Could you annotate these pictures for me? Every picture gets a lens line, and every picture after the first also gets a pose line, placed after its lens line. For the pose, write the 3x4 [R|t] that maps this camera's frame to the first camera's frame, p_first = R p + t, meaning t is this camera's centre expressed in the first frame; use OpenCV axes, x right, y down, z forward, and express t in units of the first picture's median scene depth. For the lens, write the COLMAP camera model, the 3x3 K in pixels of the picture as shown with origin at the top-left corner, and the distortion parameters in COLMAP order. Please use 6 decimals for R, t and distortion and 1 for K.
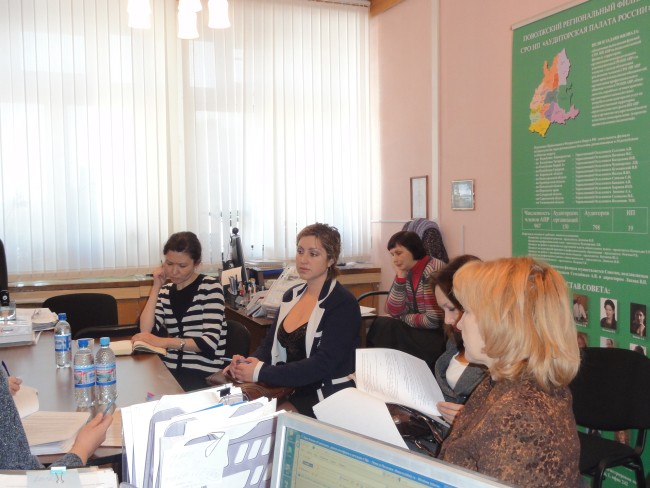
lens RADIAL K [[718.1, 0, 325.0], [0, 718.1, 244.0], [0, 0, 1]] dist [0.076165, -0.008478]
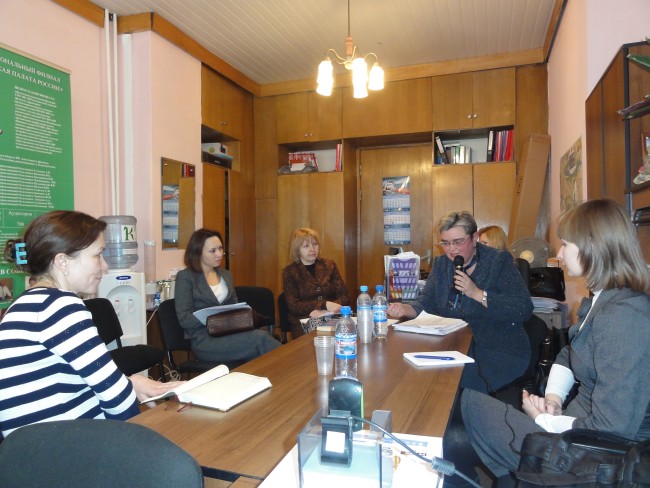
lens RADIAL K [[459.3, 0, 326.3], [0, 459.3, 243.3], [0, 0, 1]] dist [0.002089, 0.000672]
pose [[-0.752034, 0.018891, 0.658853, -0.581837], [0.056526, 0.997755, 0.035912, 0.012274], [-0.656696, 0.064249, -0.751414, 1.220800]]
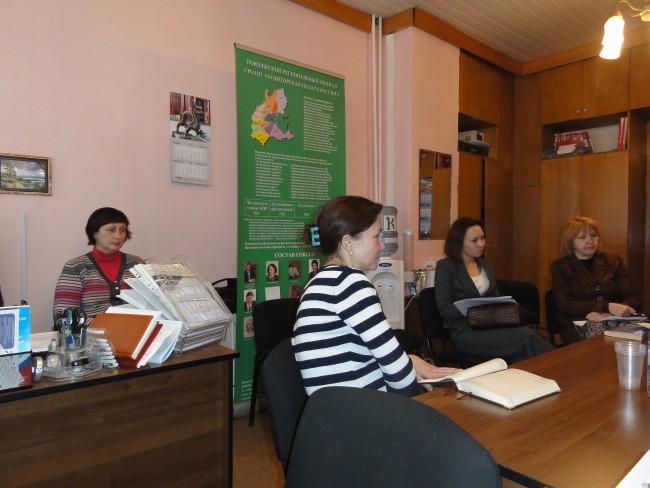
lens RADIAL K [[458.7, 0, 326.0], [0, 458.7, 246.0], [0, 0, 1]] dist [0.002279, -0.002084]
pose [[-0.322656, -0.007780, 0.946484, -0.552579], [0.052826, 0.998260, 0.026214, 0.019555], [-0.945041, 0.058457, -0.321683, 1.233340]]
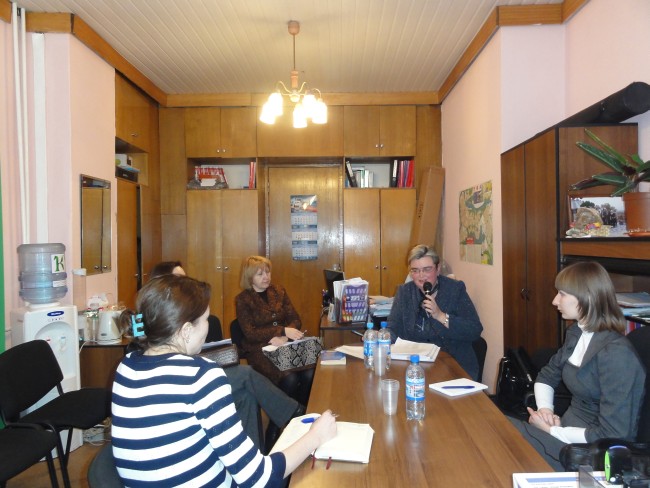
lens RADIAL K [[458.7, 0, 326.0], [0, 458.7, 246.0], [0, 0, 1]] dist [0.002279, -0.002084]
pose [[-0.921138, 0.018035, 0.388817, -0.425884], [0.044141, 0.997322, 0.058313, -0.060975], [-0.386724, 0.070878, -0.919468, 1.370848]]
